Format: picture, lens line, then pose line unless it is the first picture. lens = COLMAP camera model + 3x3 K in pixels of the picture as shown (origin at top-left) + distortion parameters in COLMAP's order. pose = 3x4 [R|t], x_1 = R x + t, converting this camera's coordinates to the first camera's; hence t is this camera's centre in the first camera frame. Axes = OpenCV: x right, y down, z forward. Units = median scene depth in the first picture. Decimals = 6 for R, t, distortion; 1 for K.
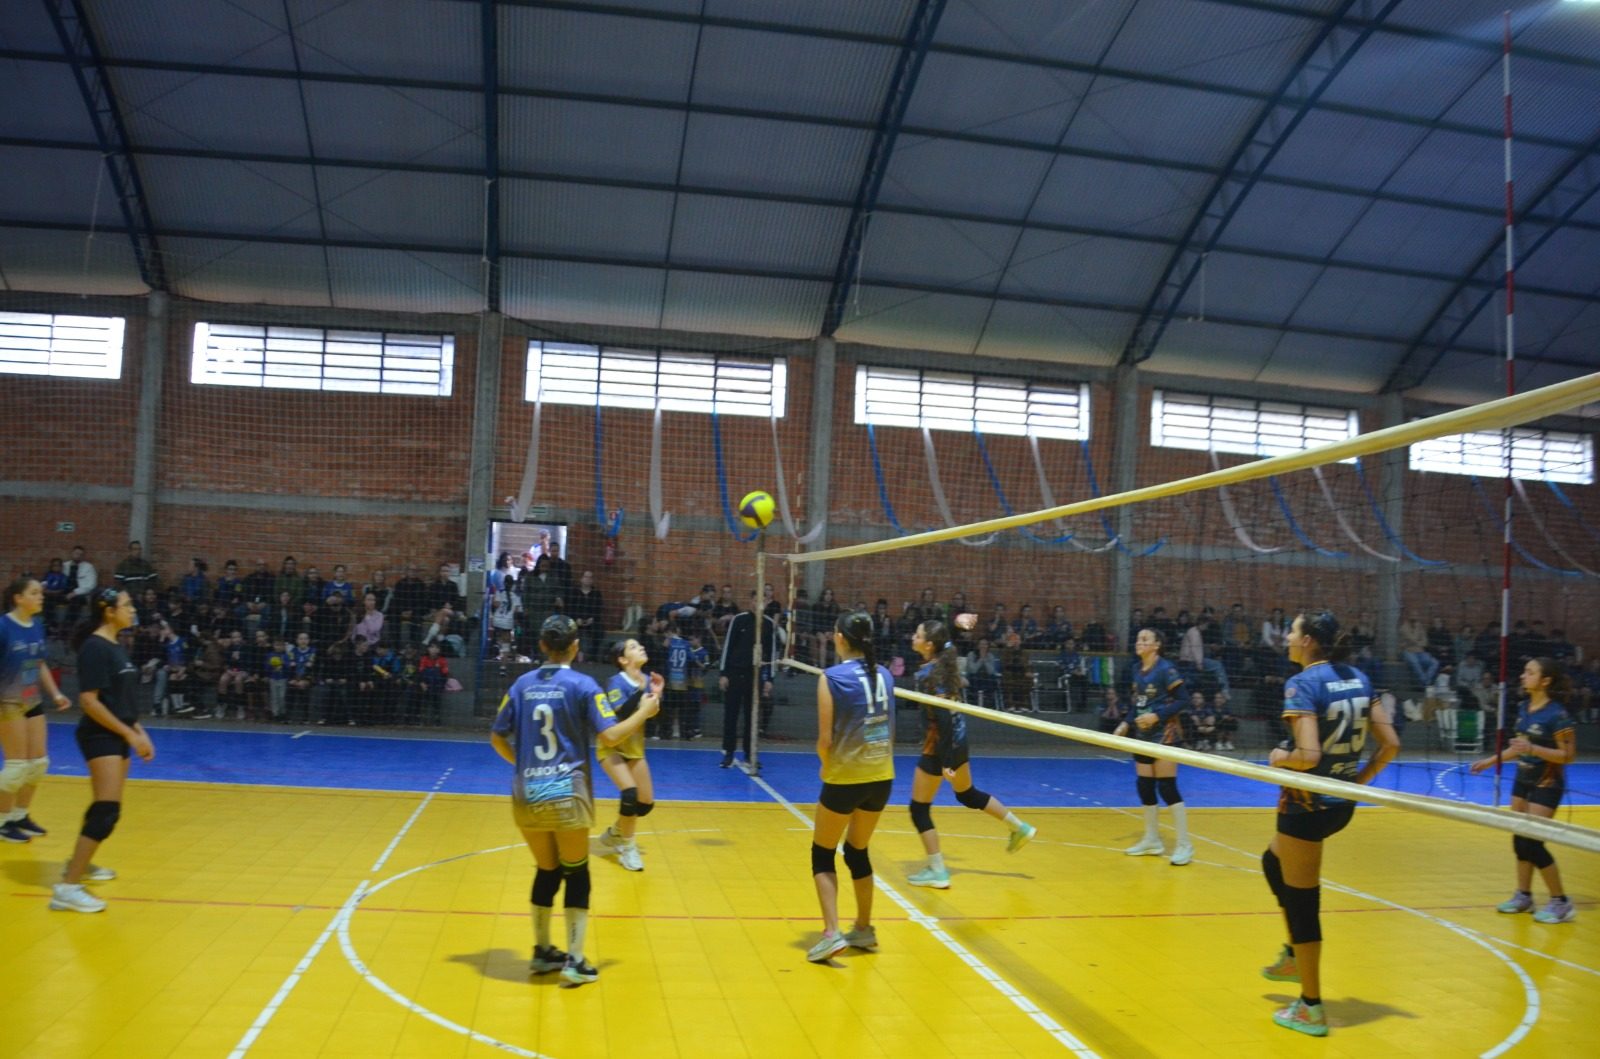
lens RADIAL K [[1257.5, 0, 812.1], [0, 1257.5, 561.4], [0, 0, 1]] dist [-0.186694, 0.097012]
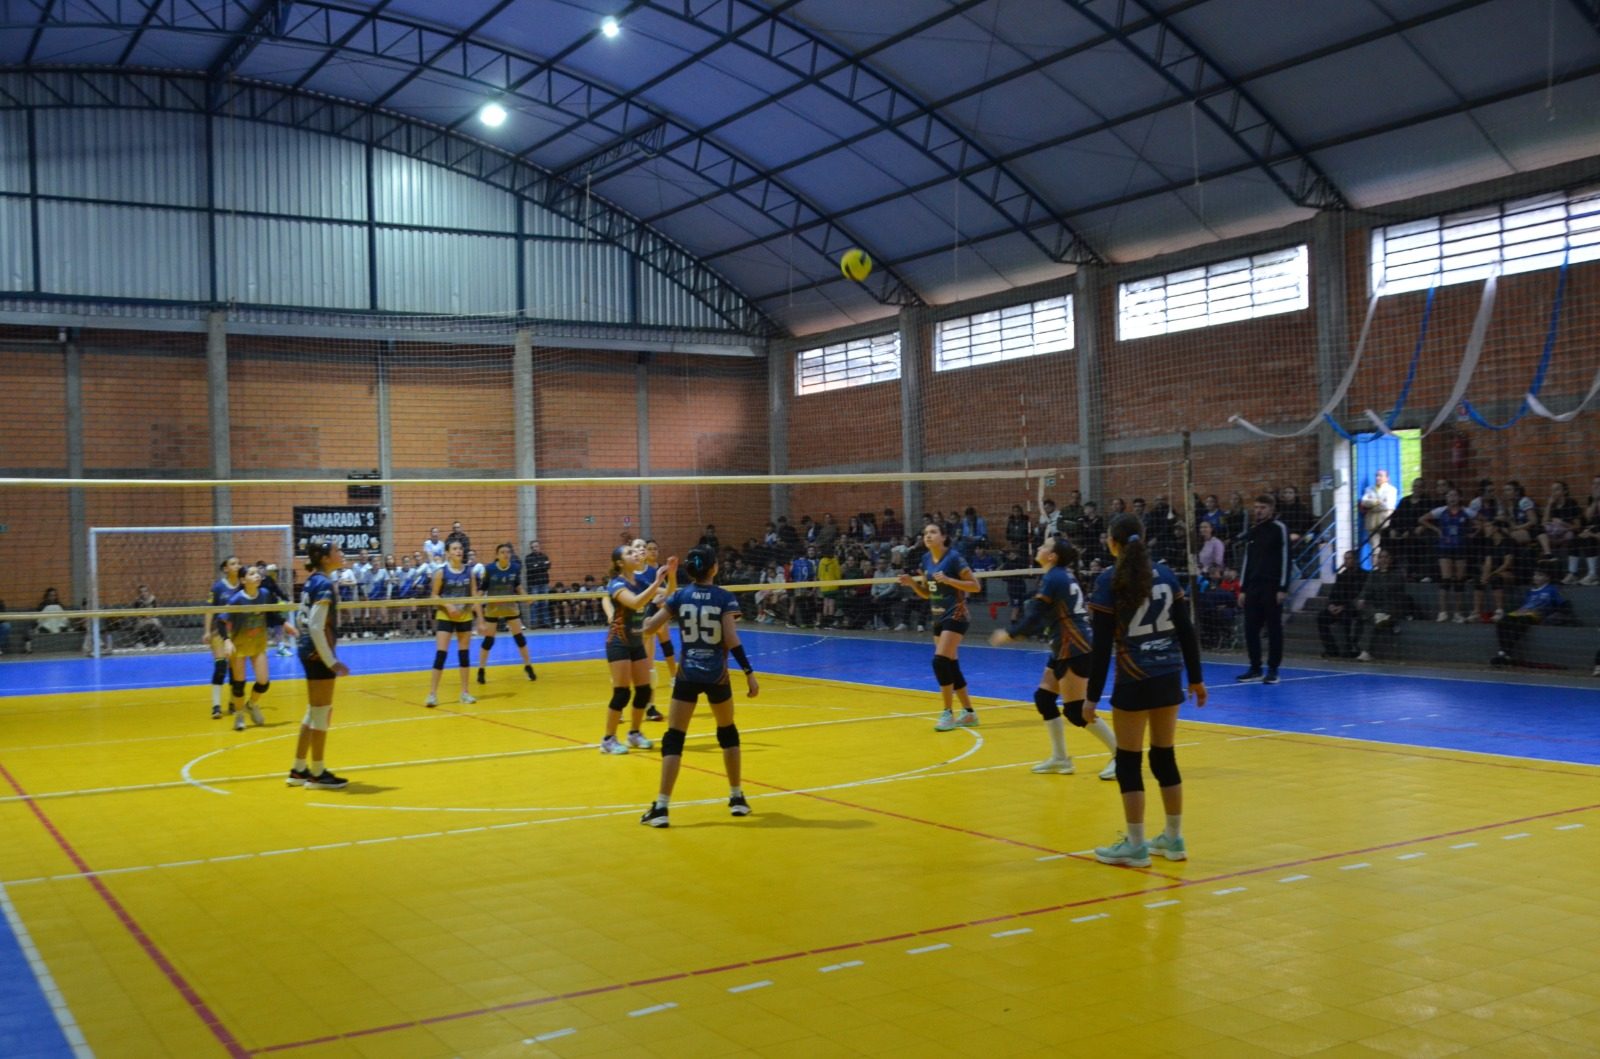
lens RADIAL K [[1666.2, 0, 771.7], [0, 1666.2, 481.3], [0, 0, 1]] dist [0.076087, -0.170406]
pose [[0.348825, -0.082600, -0.933541, 0.750194], [0.084391, 0.994830, -0.056489, 0.037140], [0.933381, -0.059078, 0.353992, 0.143856]]
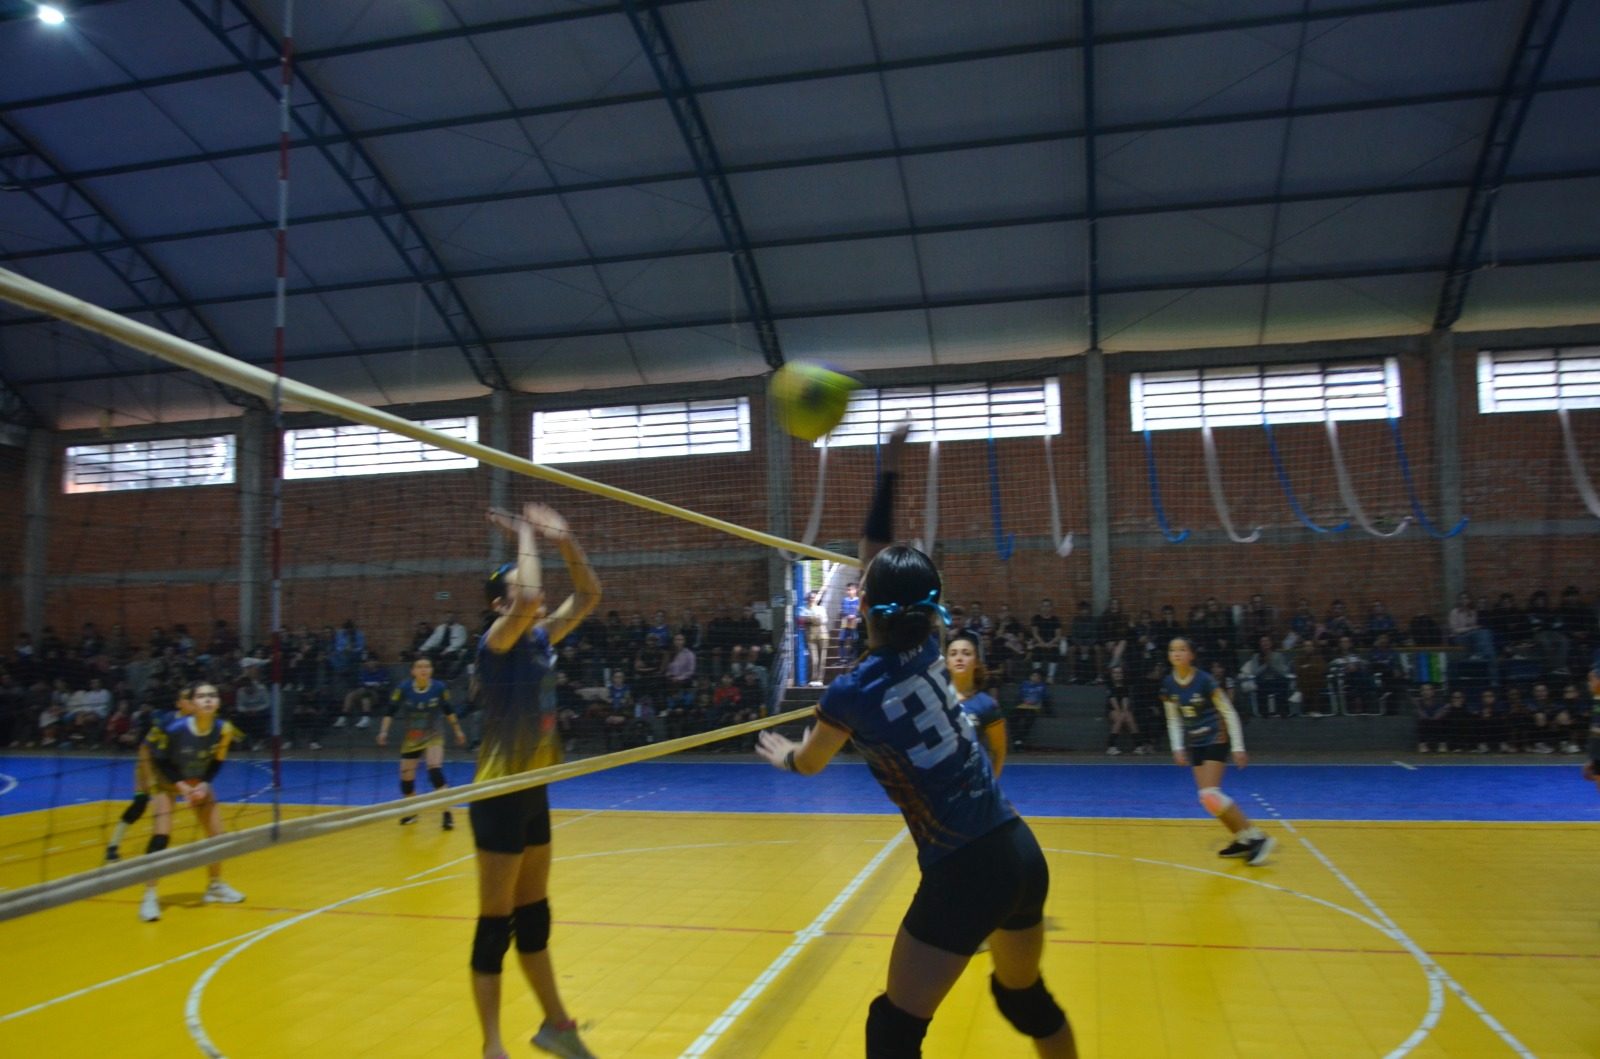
lens RADIAL K [[1179.6, 0, 796.9], [0, 1179.6, 561.6], [0, 0, 1]] dist [-0.064842, 0.030260]
pose [[0.918442, -0.083962, -0.386543, 0.146470], [0.076165, 0.996464, -0.035473, 0.005837], [0.388155, 0.003139, 0.921589, 0.038298]]
